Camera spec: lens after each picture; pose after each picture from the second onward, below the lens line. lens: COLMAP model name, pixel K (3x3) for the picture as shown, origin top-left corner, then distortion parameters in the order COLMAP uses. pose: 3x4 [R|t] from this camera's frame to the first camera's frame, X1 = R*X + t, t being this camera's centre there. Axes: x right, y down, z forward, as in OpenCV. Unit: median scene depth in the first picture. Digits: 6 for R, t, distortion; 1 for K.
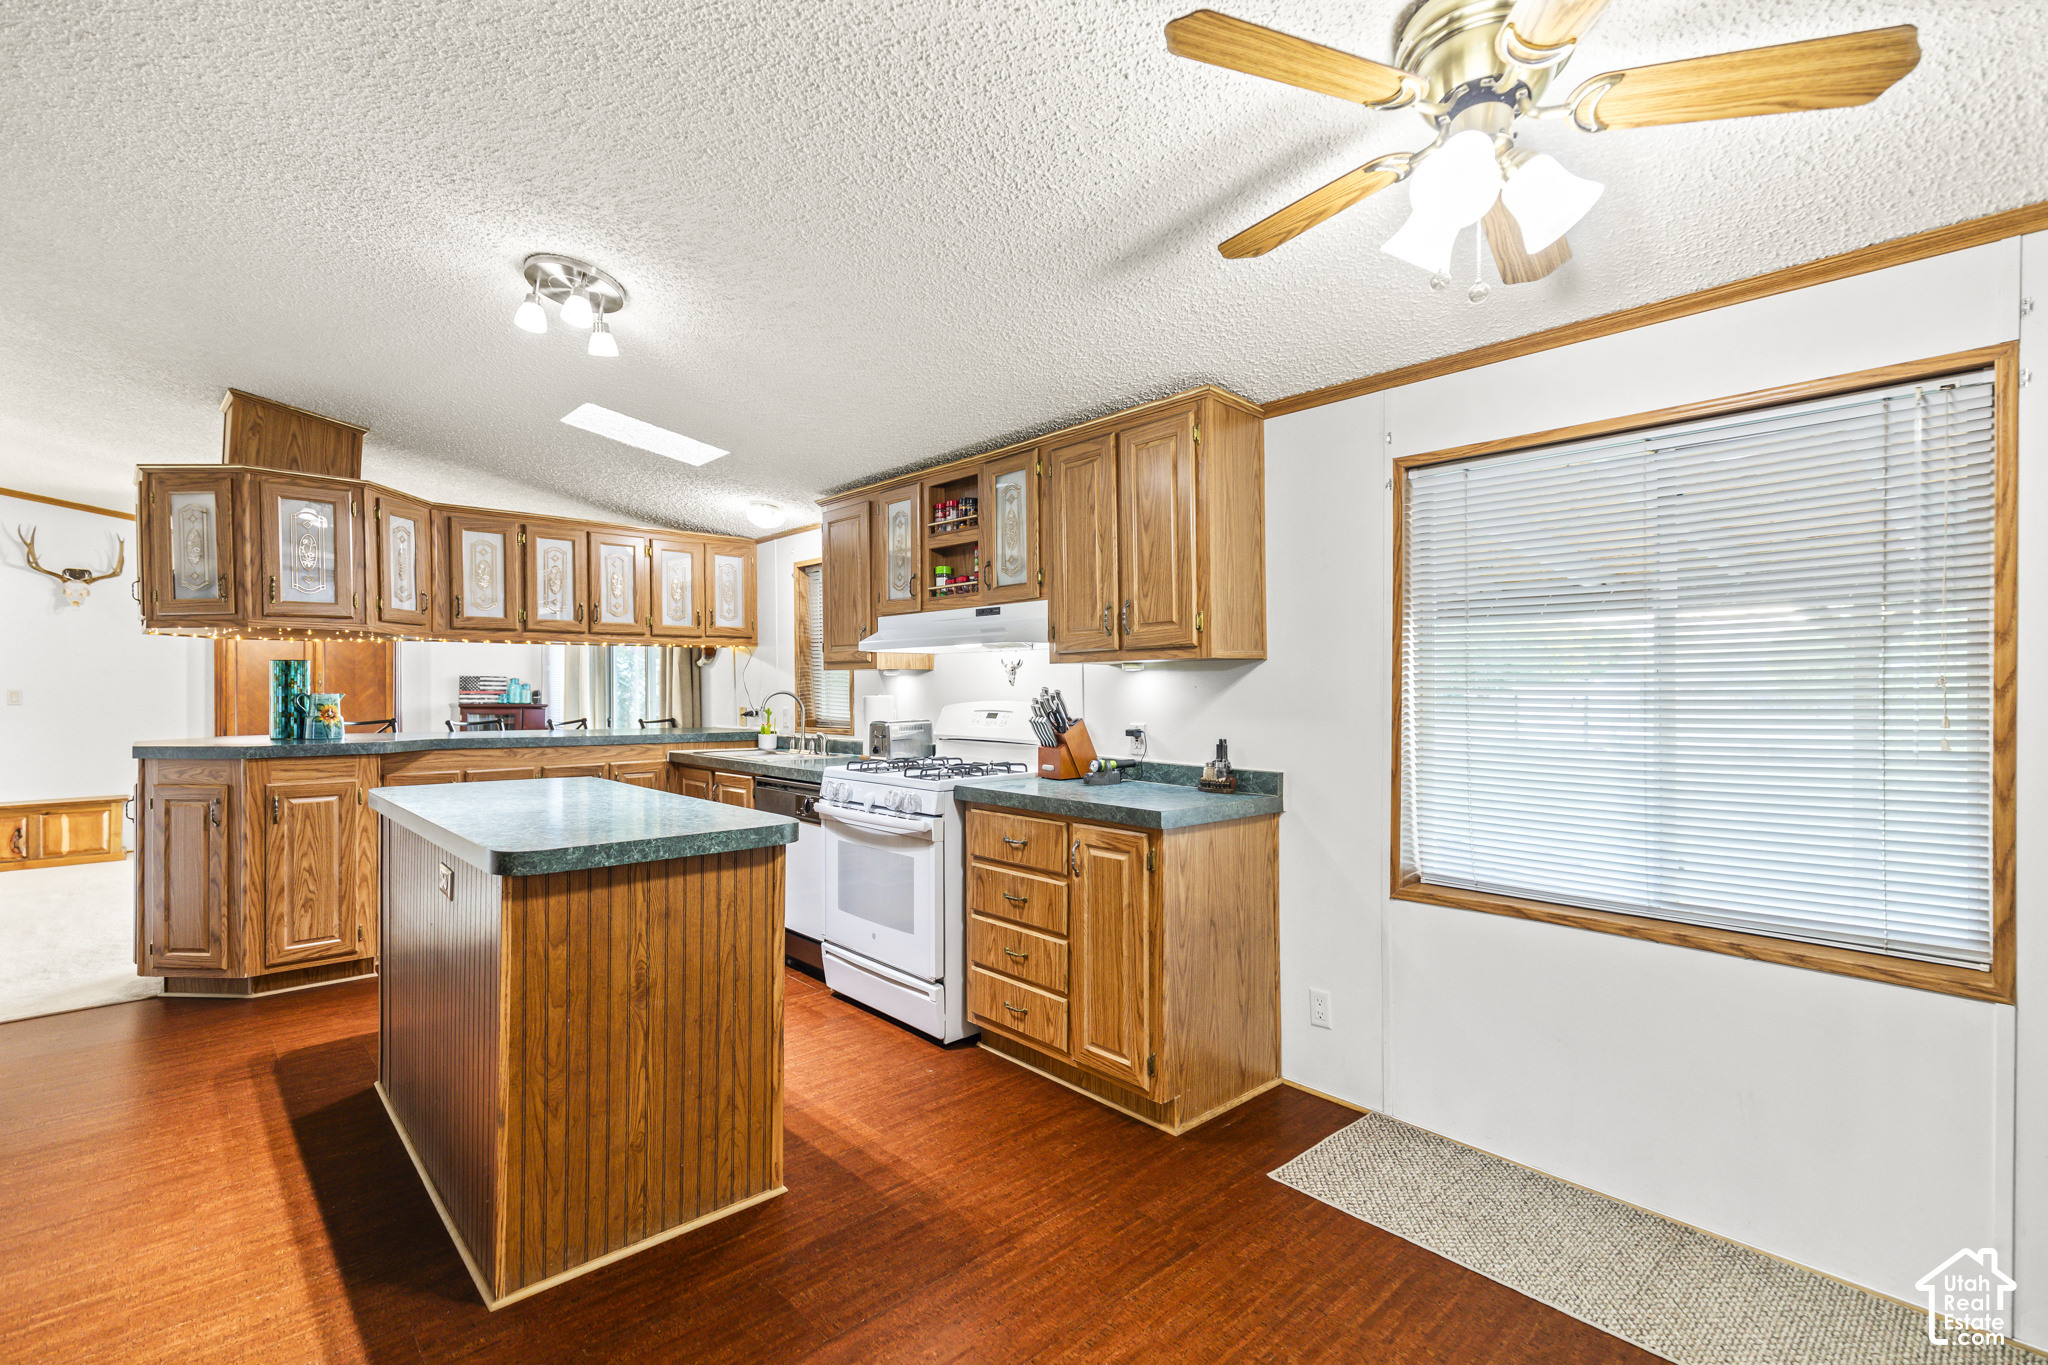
lens RADIAL K [[936.3, 0, 1020.6], [0, 936.3, 692.1], [0, 0, 1]] dist [-0.001380, -0.000114]
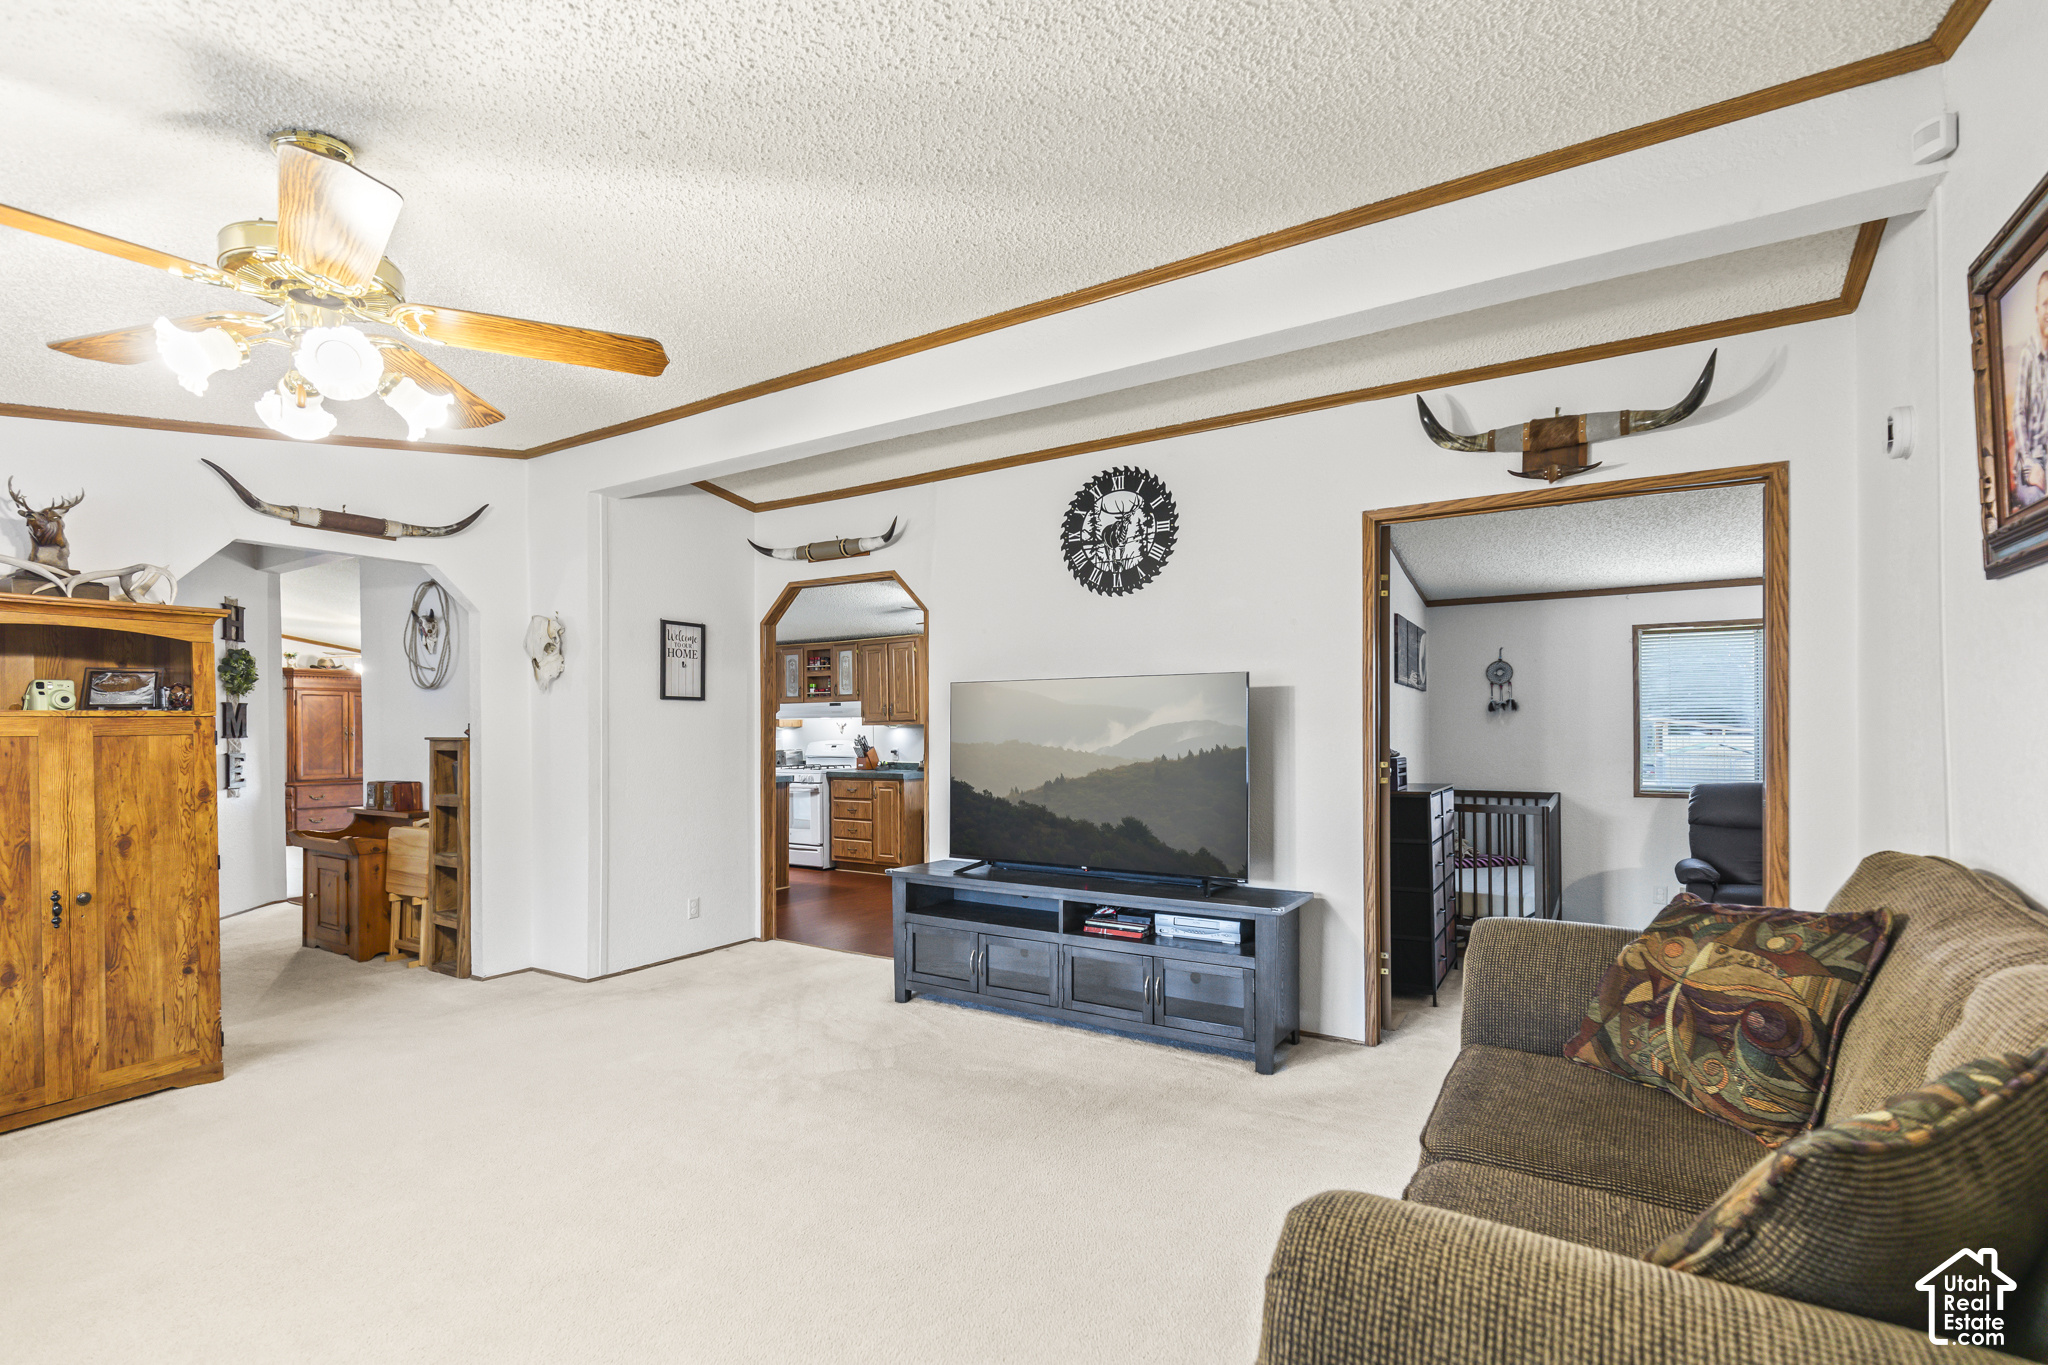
lens RADIAL K [[936.3, 0, 1021.8], [0, 936.3, 742.9], [0, 0, 1]] dist [-0.001380, -0.000114]
pose [[0.964737, -0.003524, 0.263192, -0.225062], [0.003887, 0.999992, -0.000859, 0.022047], [-0.263187, 0.001852, 0.964743, -1.636478]]
